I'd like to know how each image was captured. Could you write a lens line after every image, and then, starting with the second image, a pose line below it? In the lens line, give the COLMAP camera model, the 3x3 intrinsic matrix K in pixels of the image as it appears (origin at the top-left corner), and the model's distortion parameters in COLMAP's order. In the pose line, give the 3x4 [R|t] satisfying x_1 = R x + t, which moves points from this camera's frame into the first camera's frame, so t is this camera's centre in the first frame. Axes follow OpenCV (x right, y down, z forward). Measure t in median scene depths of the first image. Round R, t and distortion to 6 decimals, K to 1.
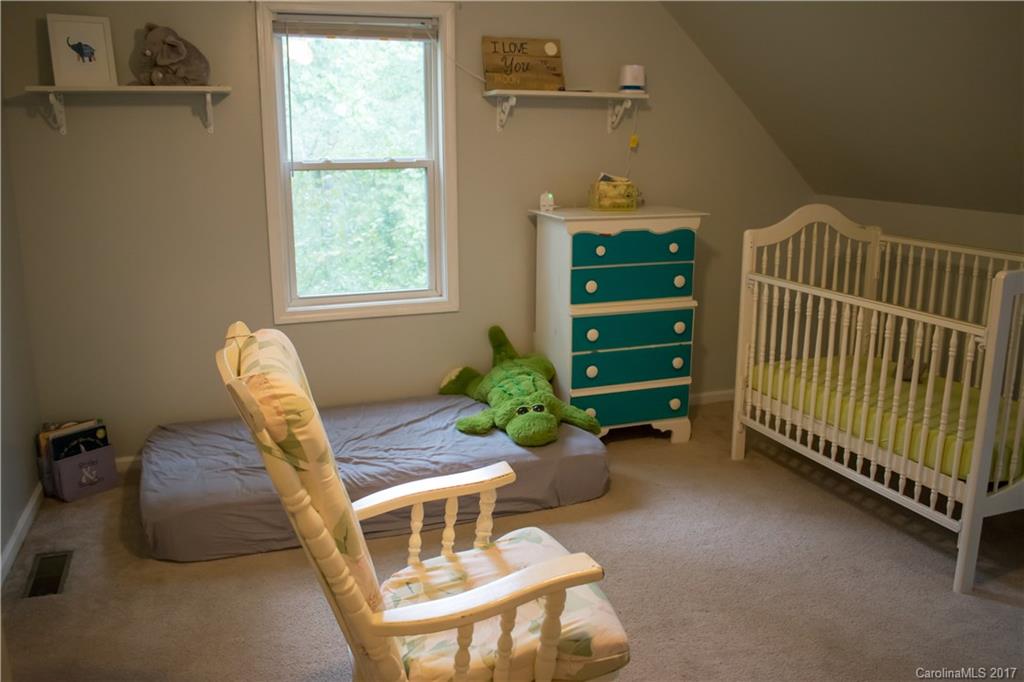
lens RADIAL K [[837.1, 0, 507.5], [0, 837.1, 343.4], [0, 0, 1]] dist [-0.094491, 0.006417]
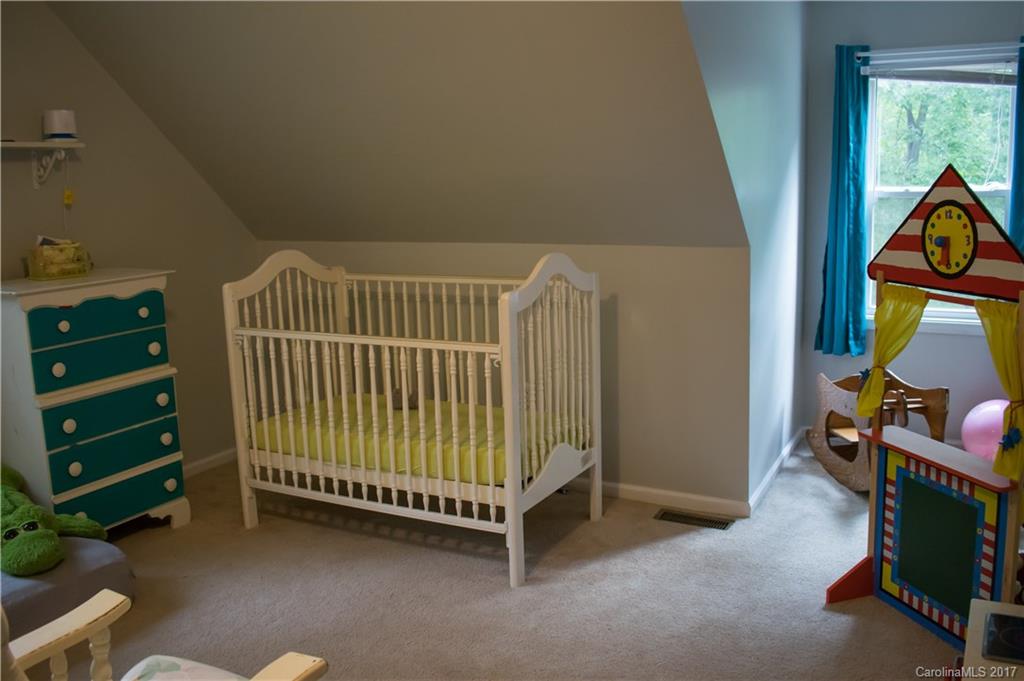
lens RADIAL K [[910.1, 0, 475.1], [0, 910.1, 338.1], [0, 0, 1]] dist [-0.097708, 0.011289]
pose [[0.748060, -0.135816, 0.649584, -0.168809], [0.180251, 0.983619, -0.001919, -0.022496], [-0.638683, 0.118524, 0.760287, 0.045888]]
